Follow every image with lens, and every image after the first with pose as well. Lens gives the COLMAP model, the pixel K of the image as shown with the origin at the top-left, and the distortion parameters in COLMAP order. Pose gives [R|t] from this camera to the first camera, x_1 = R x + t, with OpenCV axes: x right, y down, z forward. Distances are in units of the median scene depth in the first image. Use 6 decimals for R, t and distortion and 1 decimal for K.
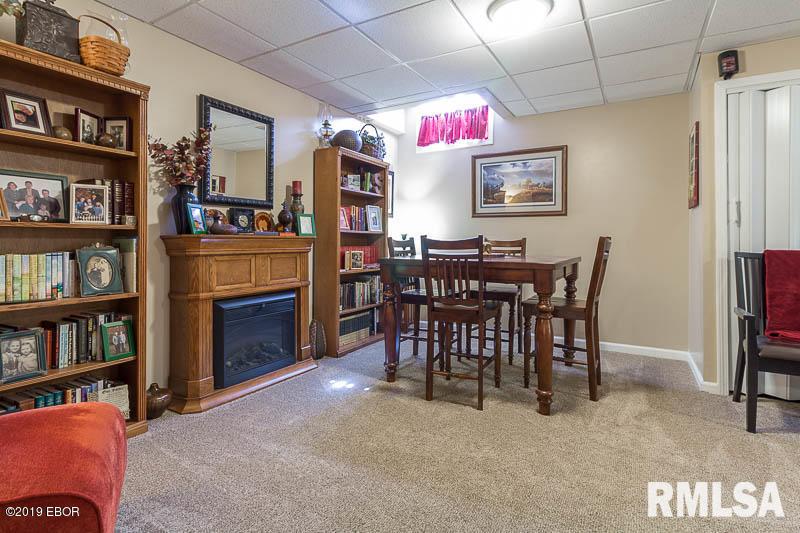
lens RADIAL K [[406.8, 0, 404.8], [0, 406.8, 239.4], [0, 0, 1]] dist [-0.005124, 0.000060]
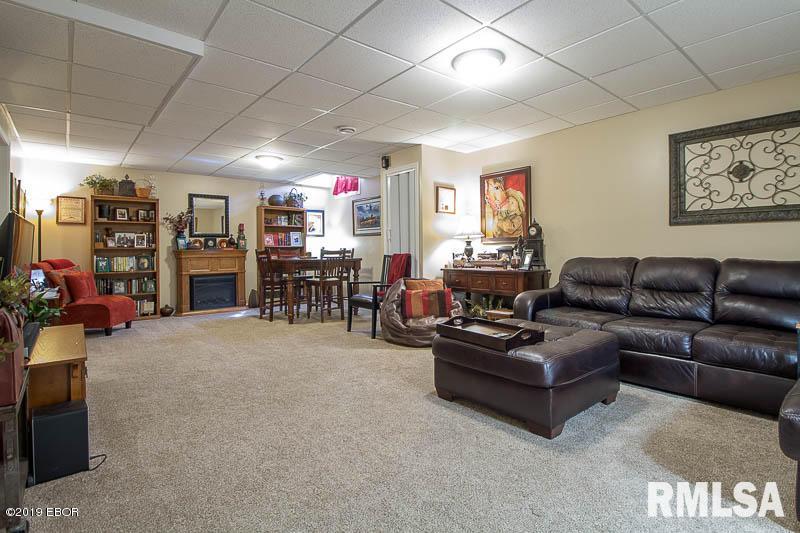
lens RADIAL K [[406.8, 0, 411.6], [0, 406.8, 249.6], [0, 0, 1]] dist [-0.005124, 0.000060]
pose [[0.940738, -0.012517, -0.338903, 1.609141], [0.014248, 0.999895, 0.002620, 0.000212], [0.338834, -0.007293, 0.940818, -0.875723]]
